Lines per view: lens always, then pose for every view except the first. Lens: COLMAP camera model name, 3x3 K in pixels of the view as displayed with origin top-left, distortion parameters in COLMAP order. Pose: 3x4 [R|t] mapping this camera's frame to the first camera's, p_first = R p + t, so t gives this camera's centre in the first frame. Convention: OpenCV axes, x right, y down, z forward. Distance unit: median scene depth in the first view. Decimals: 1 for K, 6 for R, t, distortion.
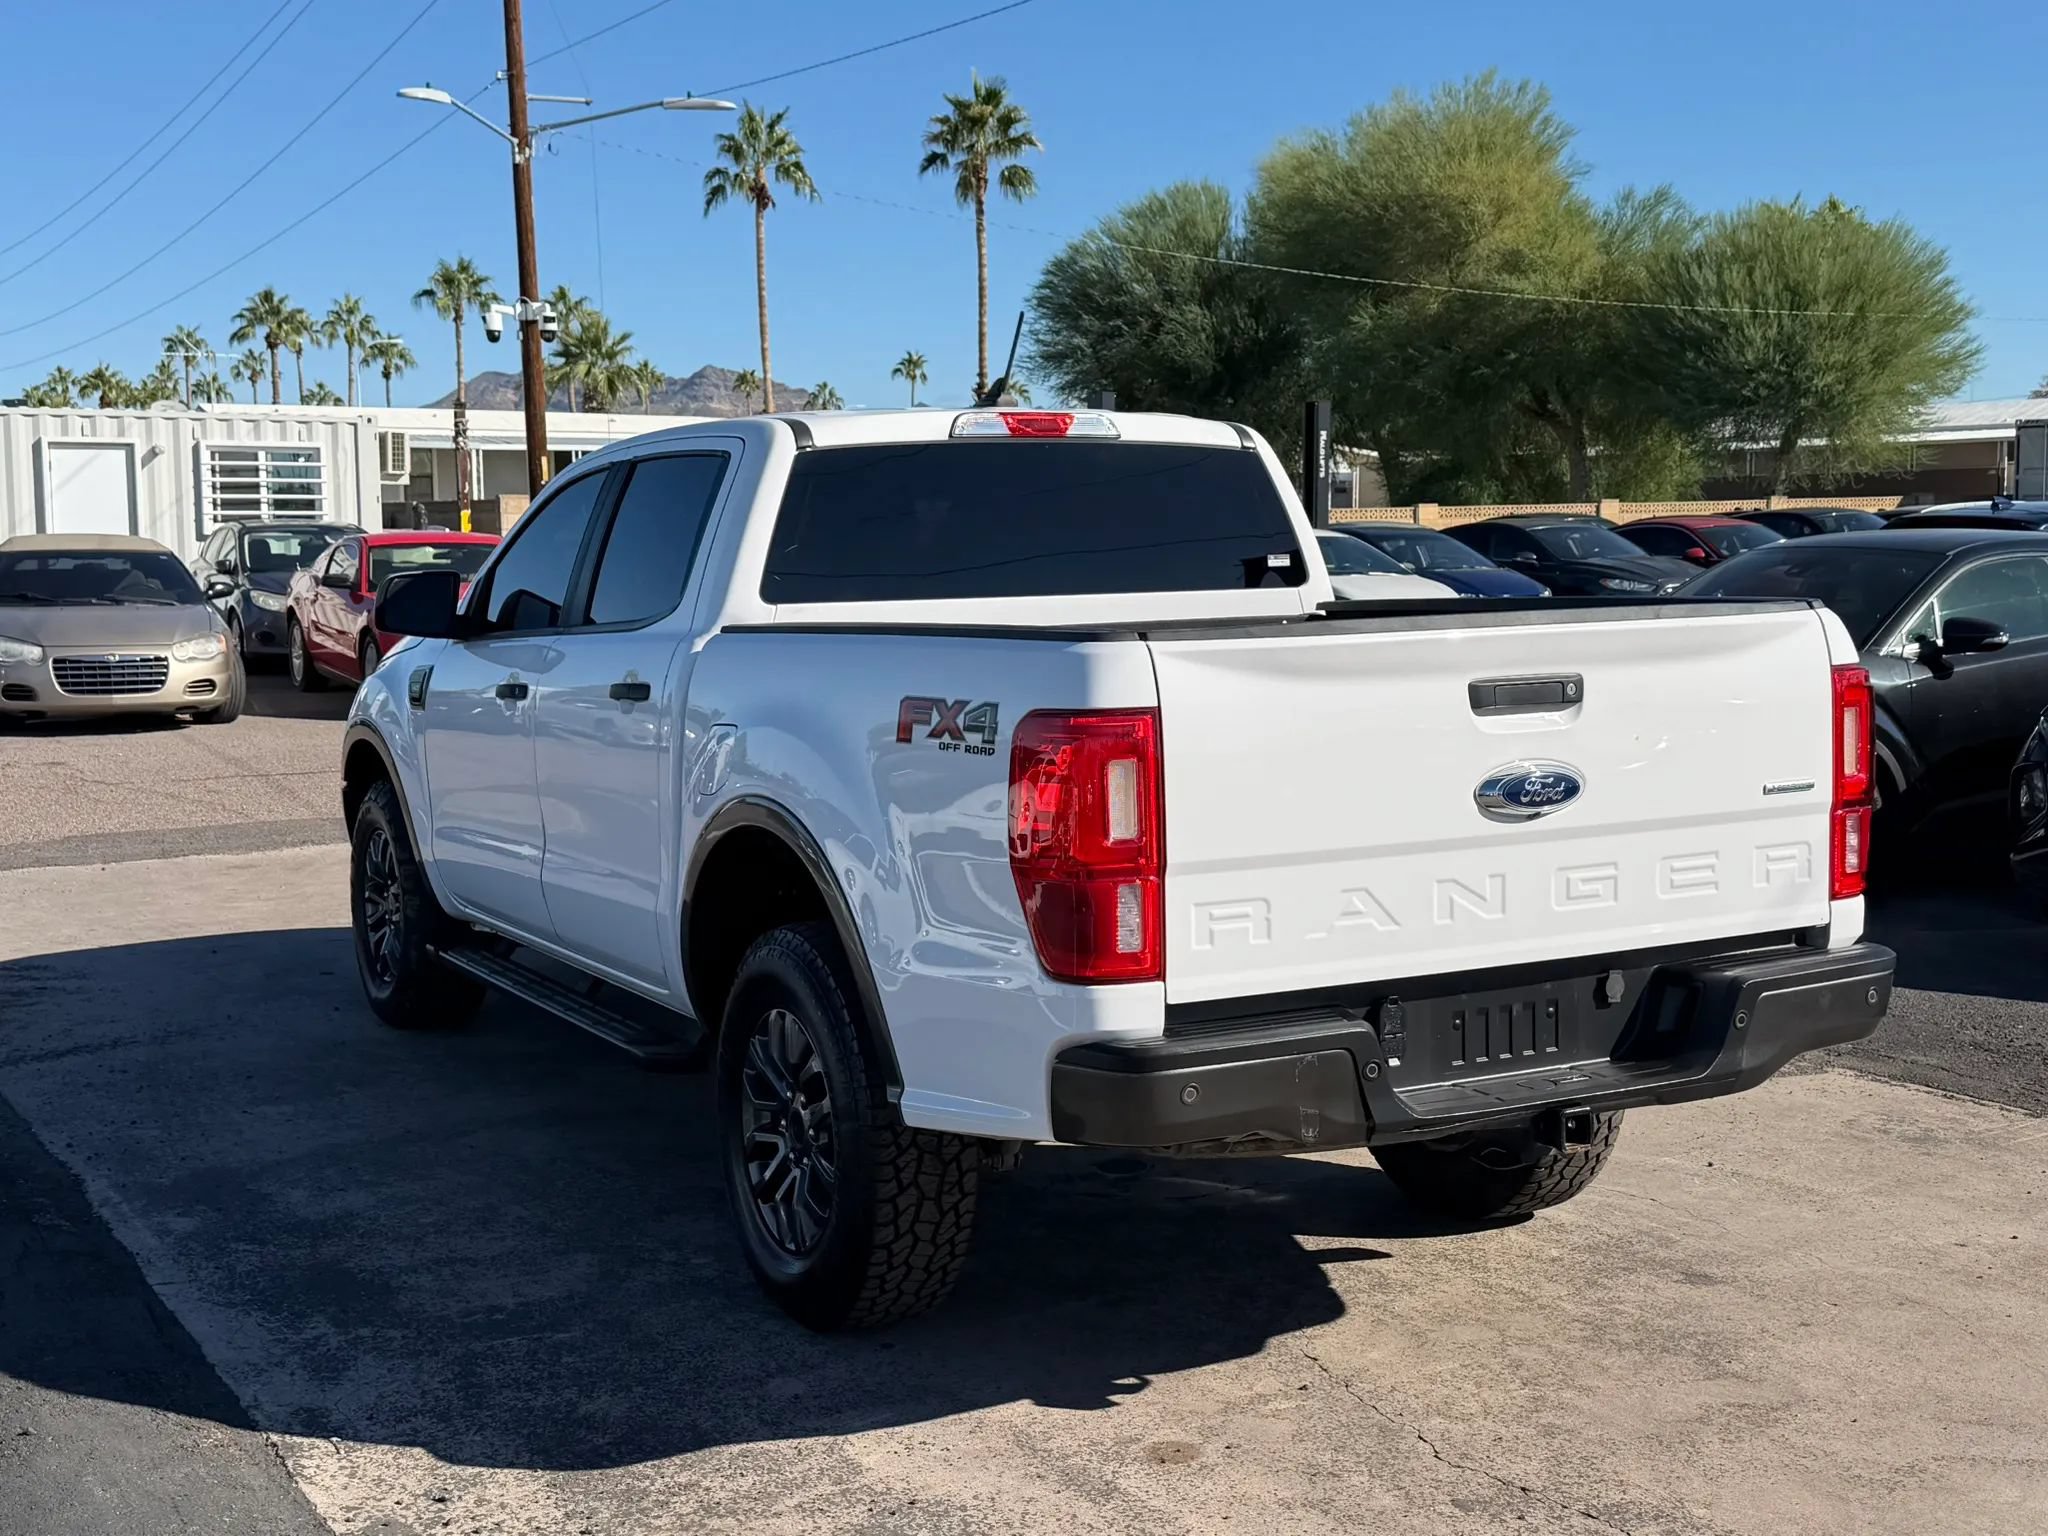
lens RADIAL K [[2339.6, 0, 1015.0], [0, 2339.6, 773.9], [0, 0, 1]] dist [0.188192, -0.388875]
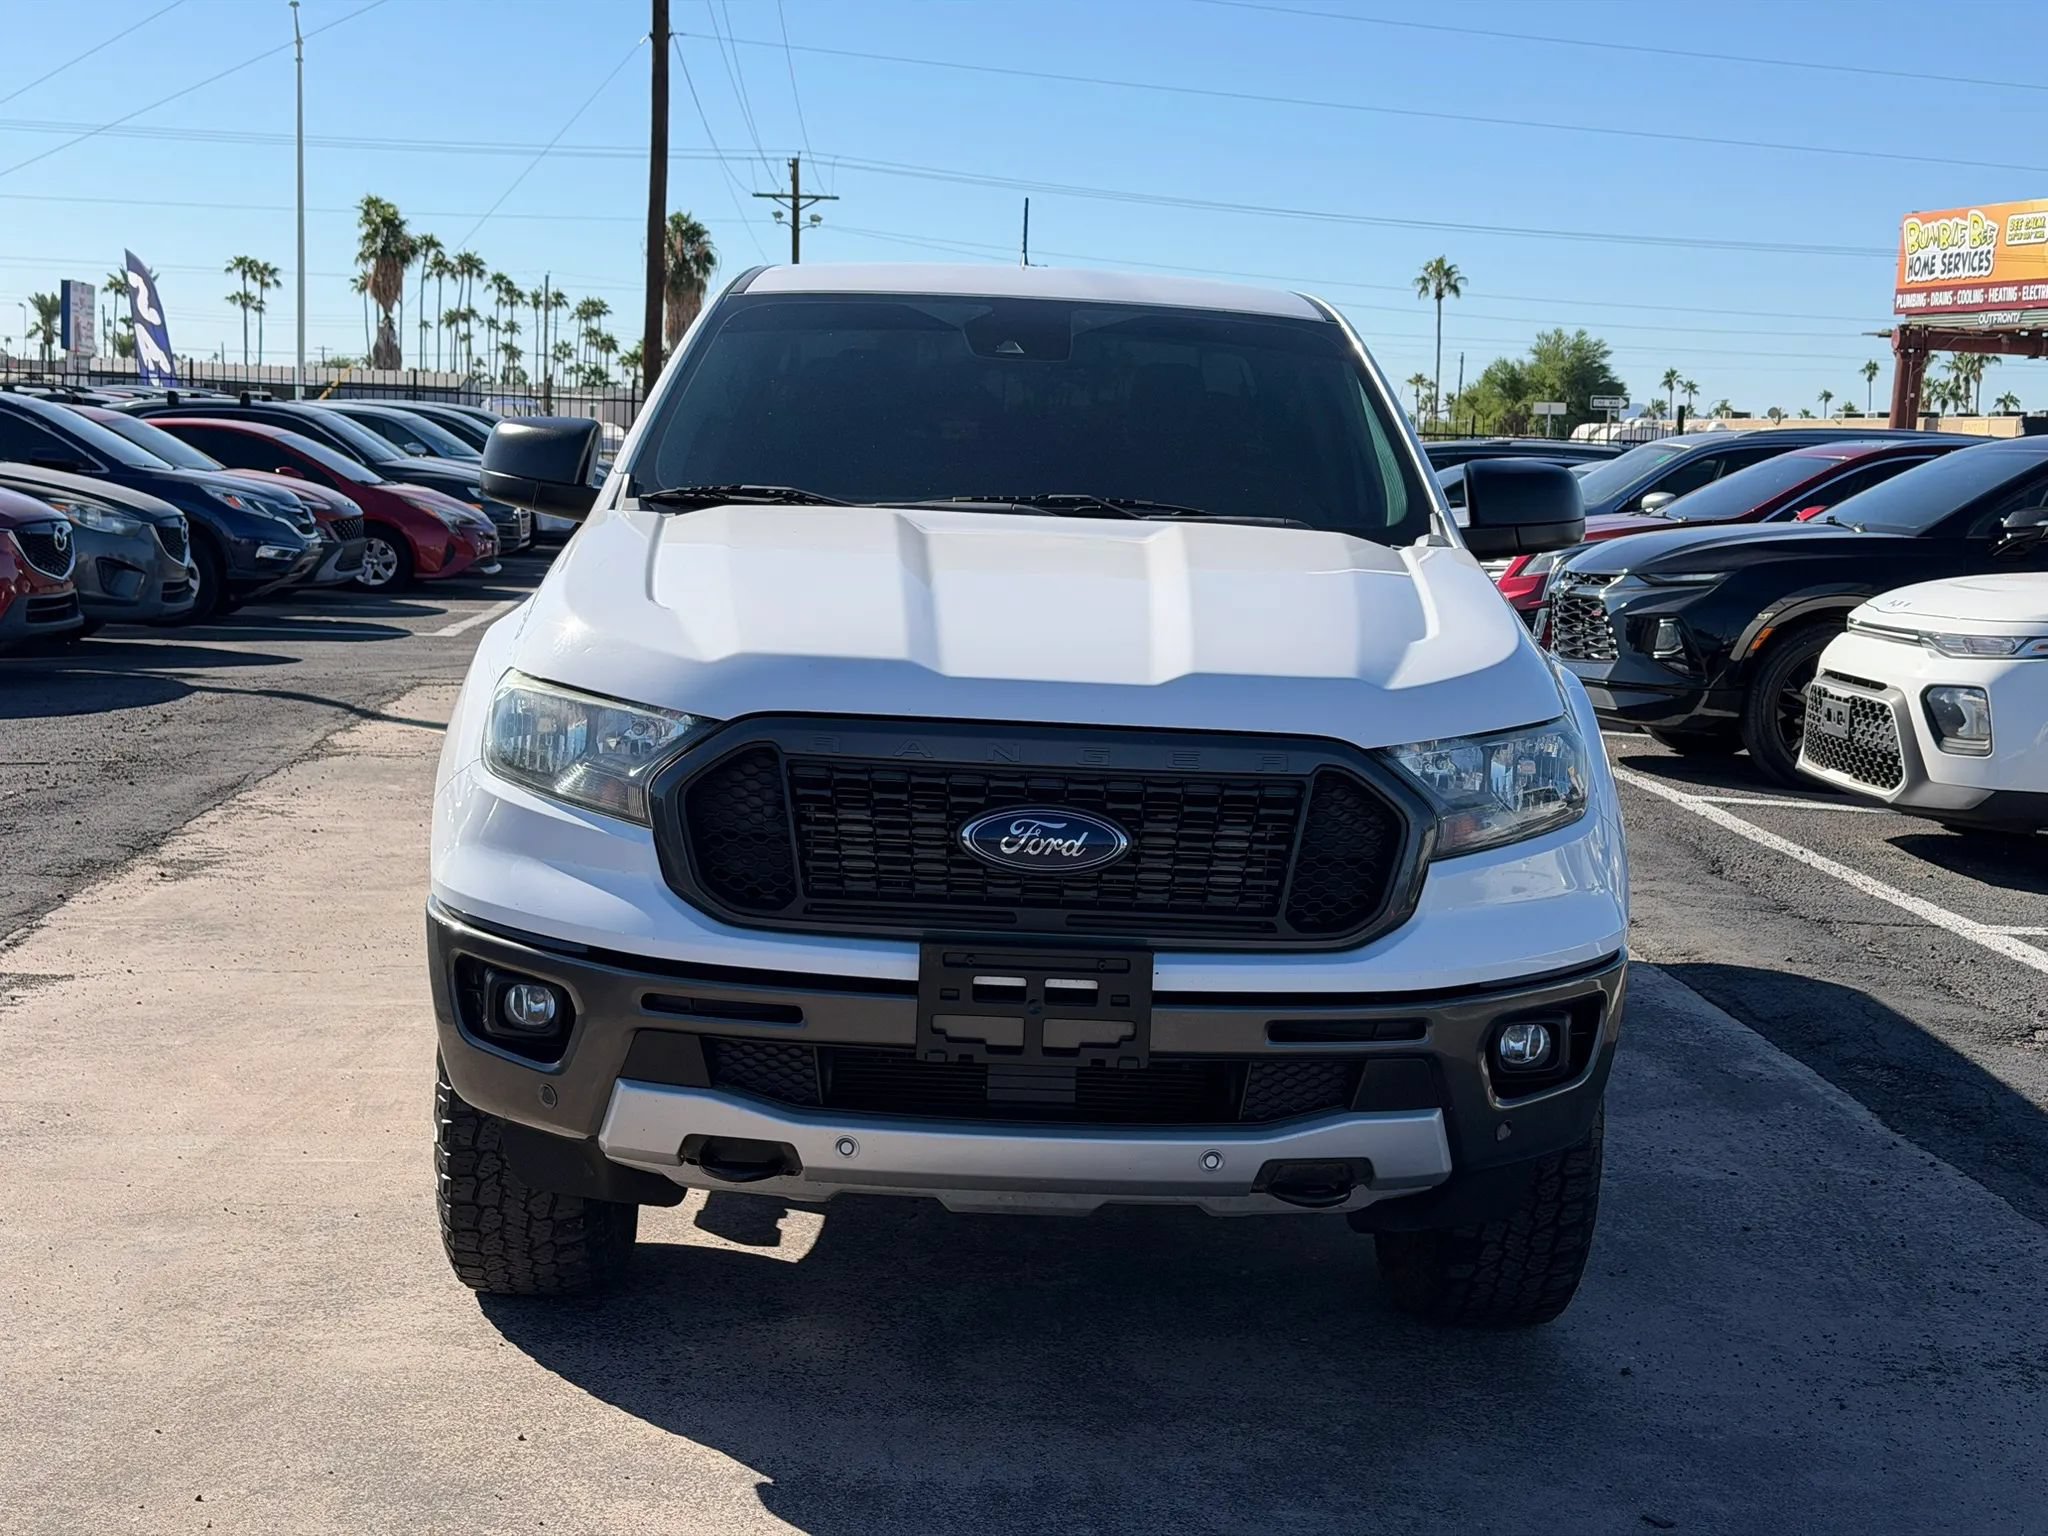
lens RADIAL K [[2855.6, 0, 1020.7], [0, 2855.6, 808.5], [0, 0, 1]] dist [0.259934, -0.637991]
pose [[-0.890126, -0.084842, 0.447748, -0.702712], [0.016723, 0.975774, 0.218139, -0.239529], [-0.455408, 0.201659, -0.867143, 2.520309]]
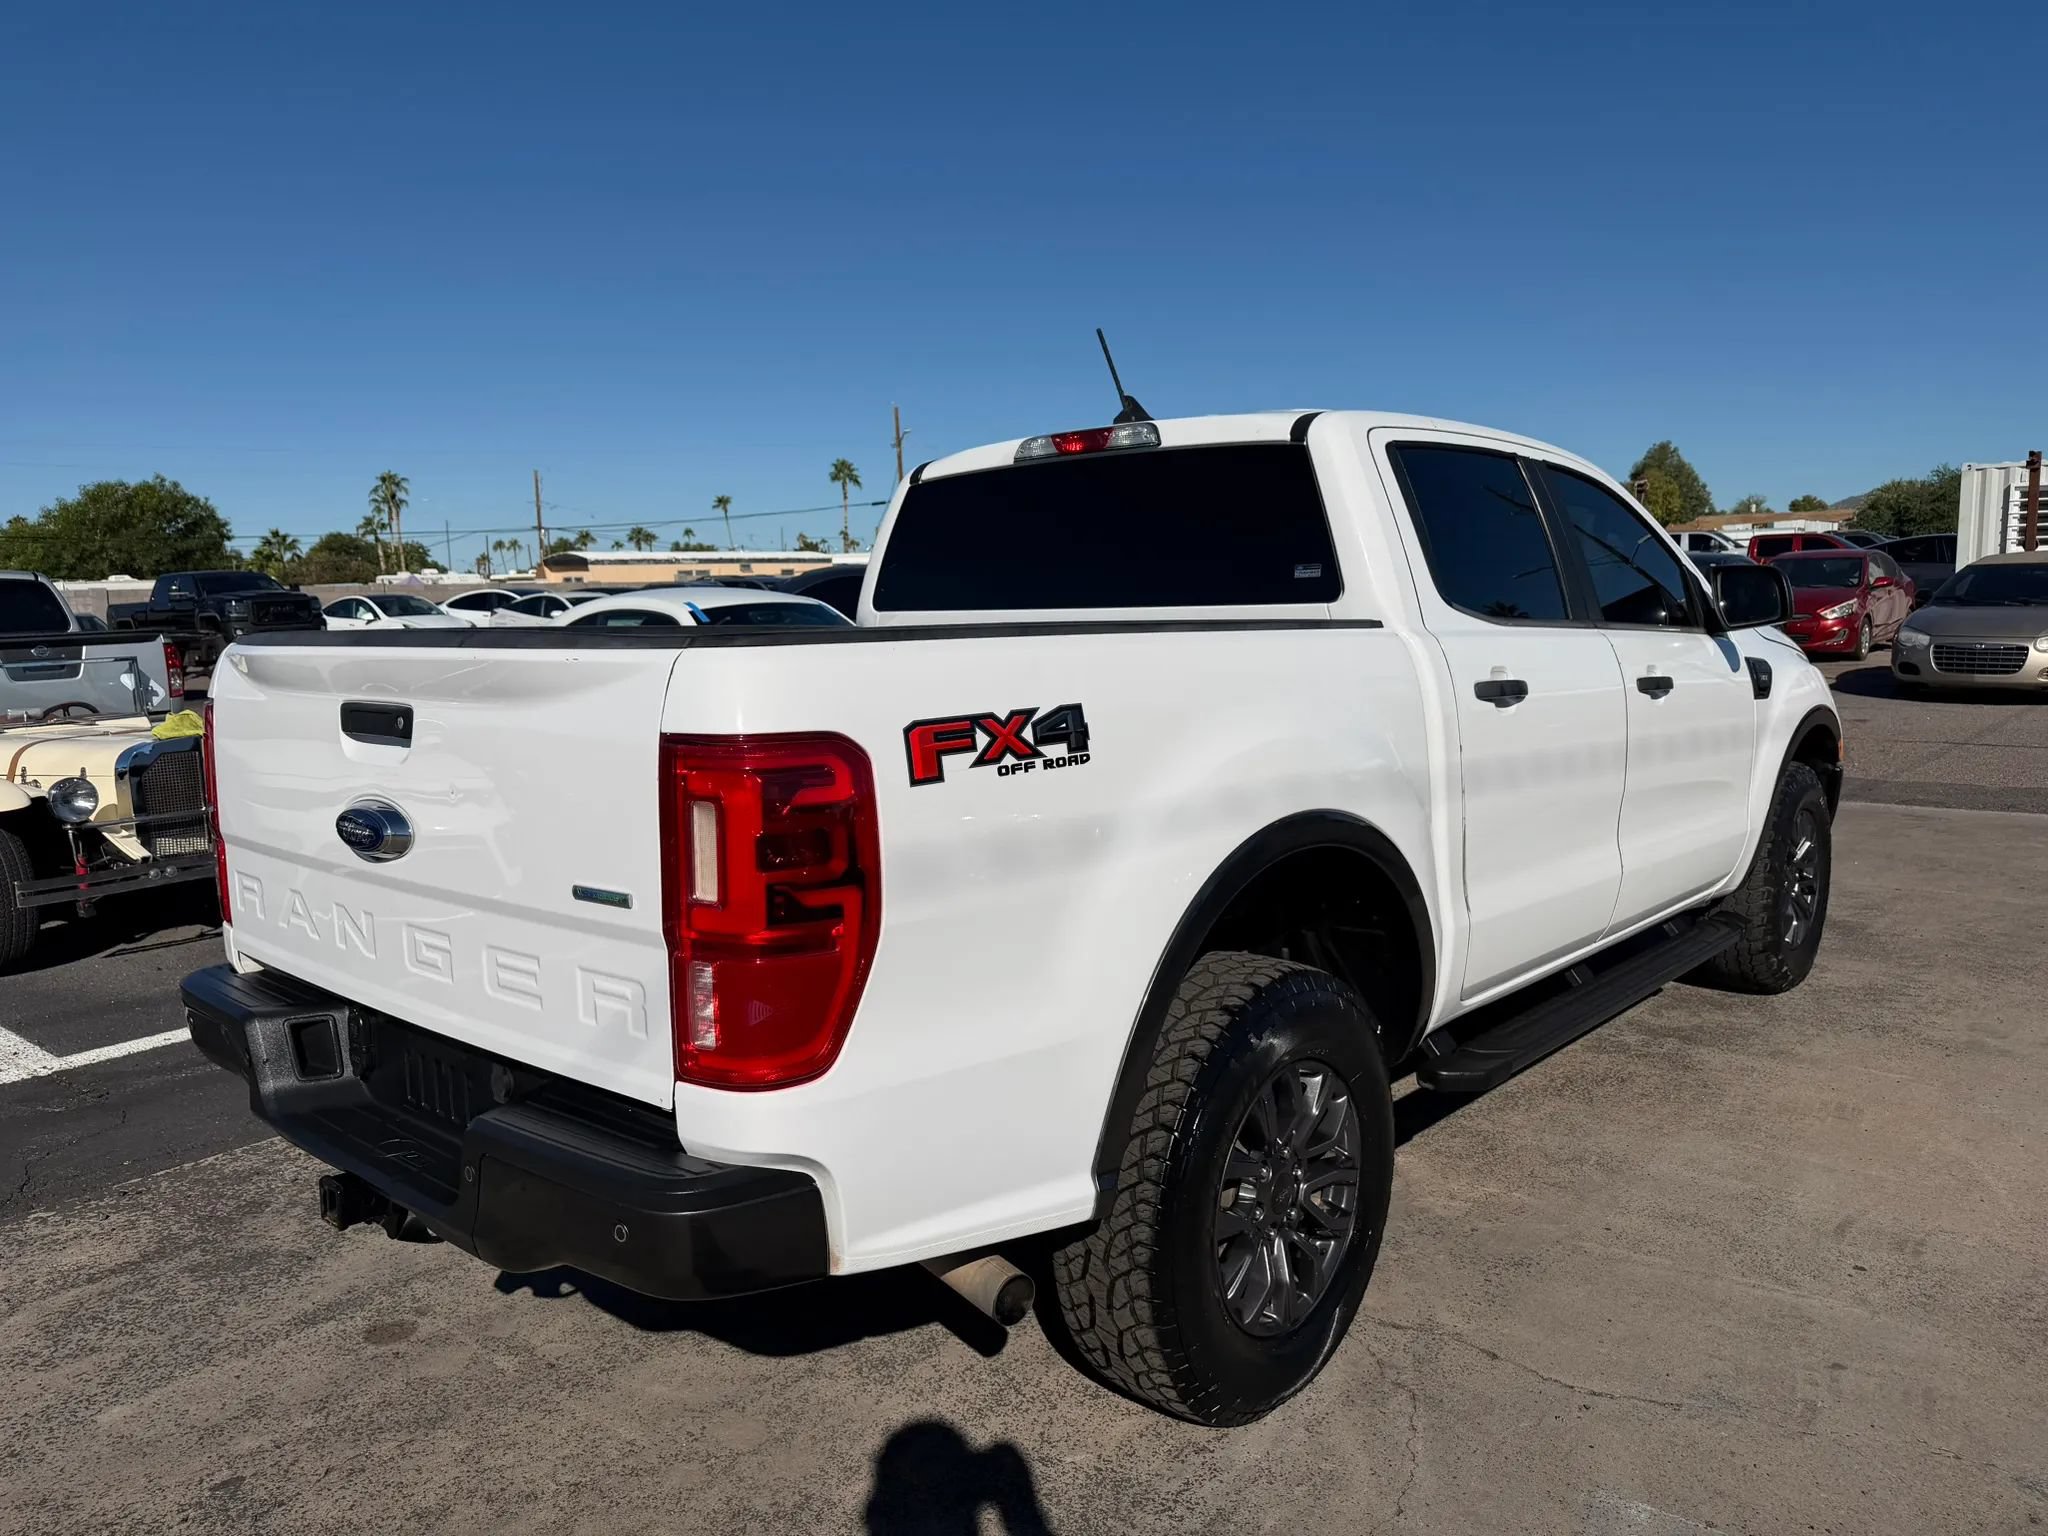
lens RADIAL K [[1396.0, 0, 1024.0], [0, 1396.0, 768.0], [0, 0, 1]] dist [0.156811, -0.267225]
pose [[0.342054, 0.121991, -0.931728, 0.667478], [-0.077125, 0.991837, 0.101547, -0.074812], [0.936510, 0.037125, 0.348670, 0.858446]]
